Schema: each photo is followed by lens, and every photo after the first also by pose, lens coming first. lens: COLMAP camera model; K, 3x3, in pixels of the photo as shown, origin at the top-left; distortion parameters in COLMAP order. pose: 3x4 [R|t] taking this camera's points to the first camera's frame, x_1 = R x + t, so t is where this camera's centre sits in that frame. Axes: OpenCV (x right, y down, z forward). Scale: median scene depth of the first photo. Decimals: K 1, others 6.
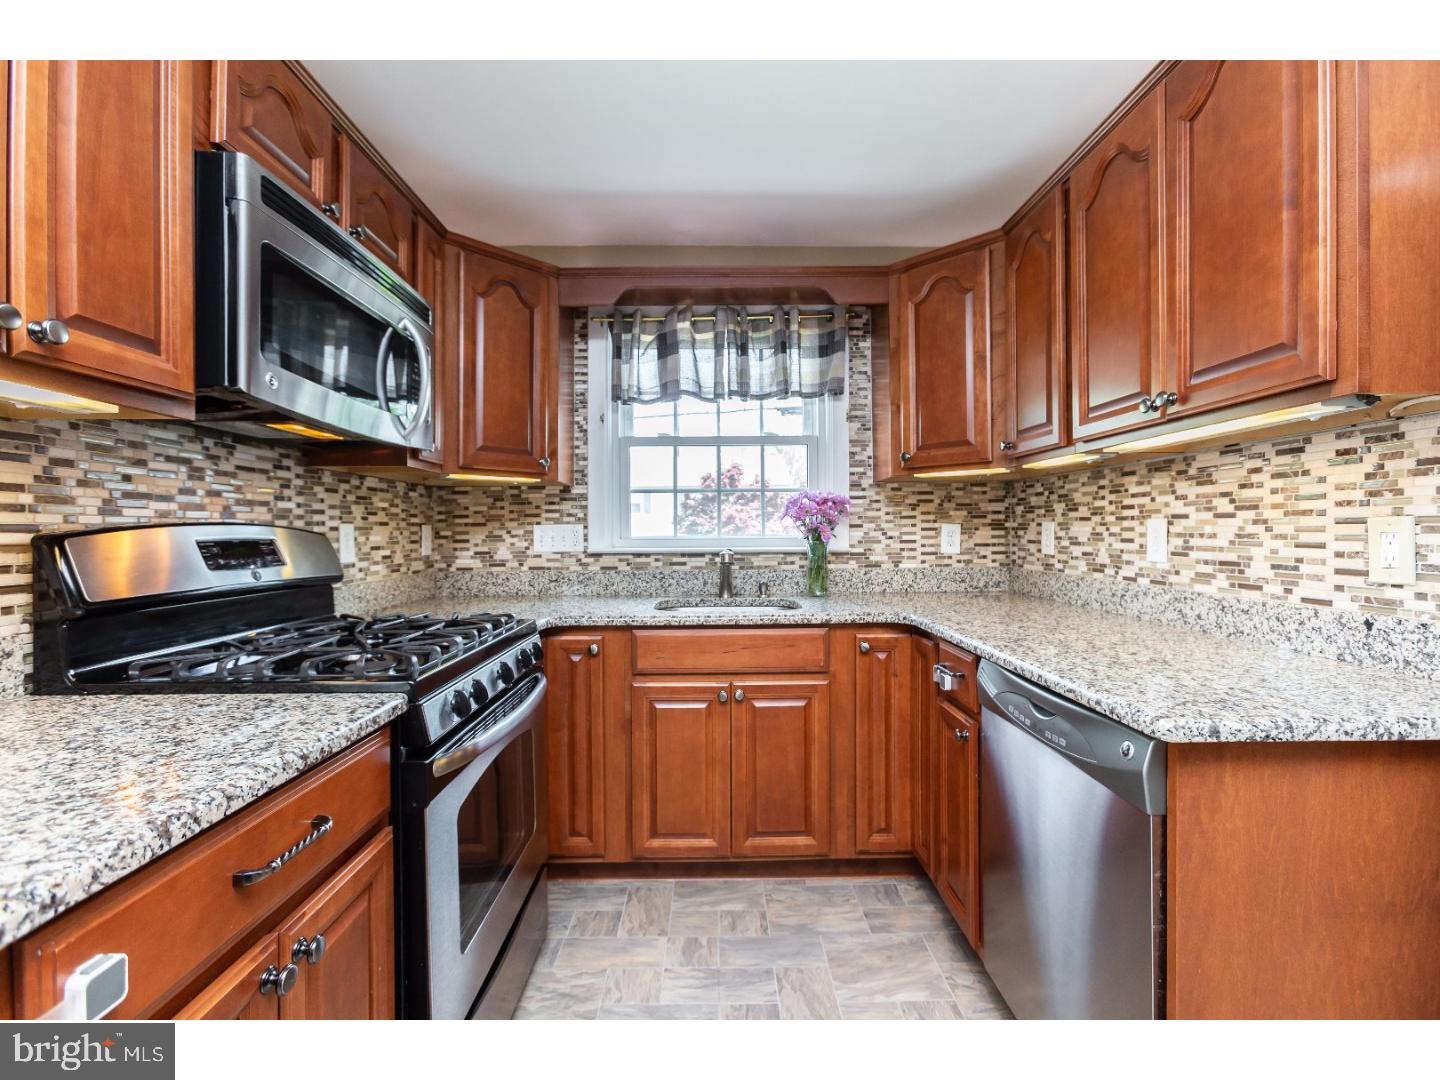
lens RADIAL K [[644.6, 0, 721.2], [0, 644.6, 532.3], [0, 0, 1]] dist [-0.001919, 0.003776]
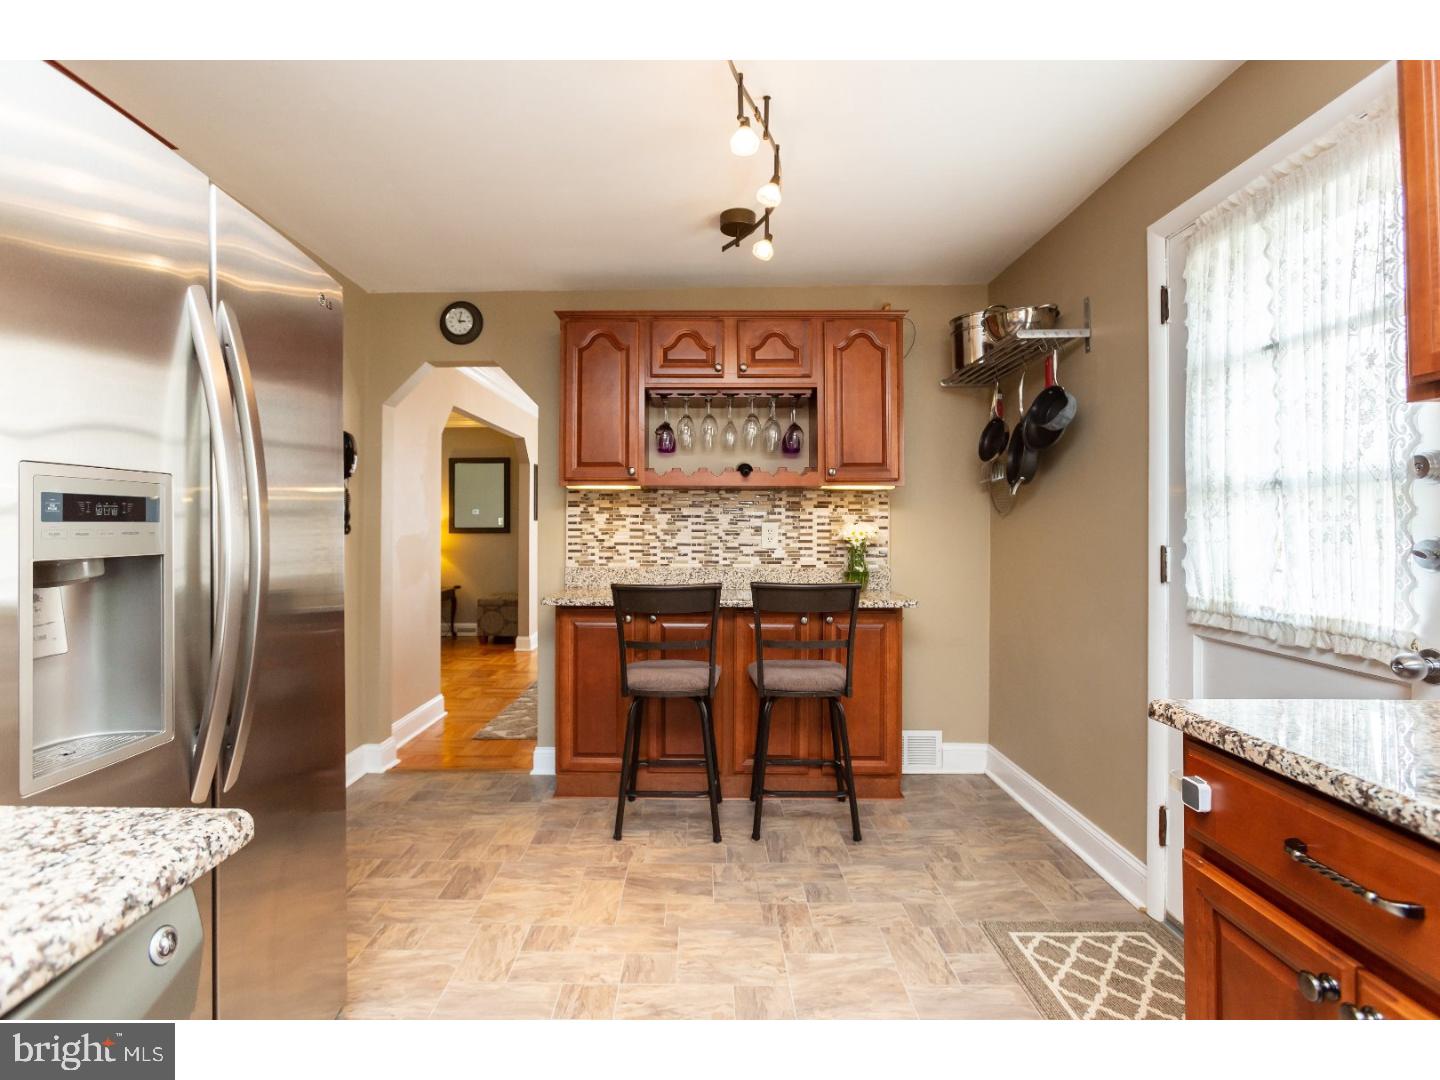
lens RADIAL K [[698.8, 0, 716.0], [0, 698.8, 532.1], [0, 0, 1]] dist [0.003131, 0.001274]
pose [[-0.999940, 0.000486, 0.010971, 0.248098], [0.000504, 0.999998, 0.001678, -0.005216], [-0.010970, 0.001684, -0.999938, 2.298783]]
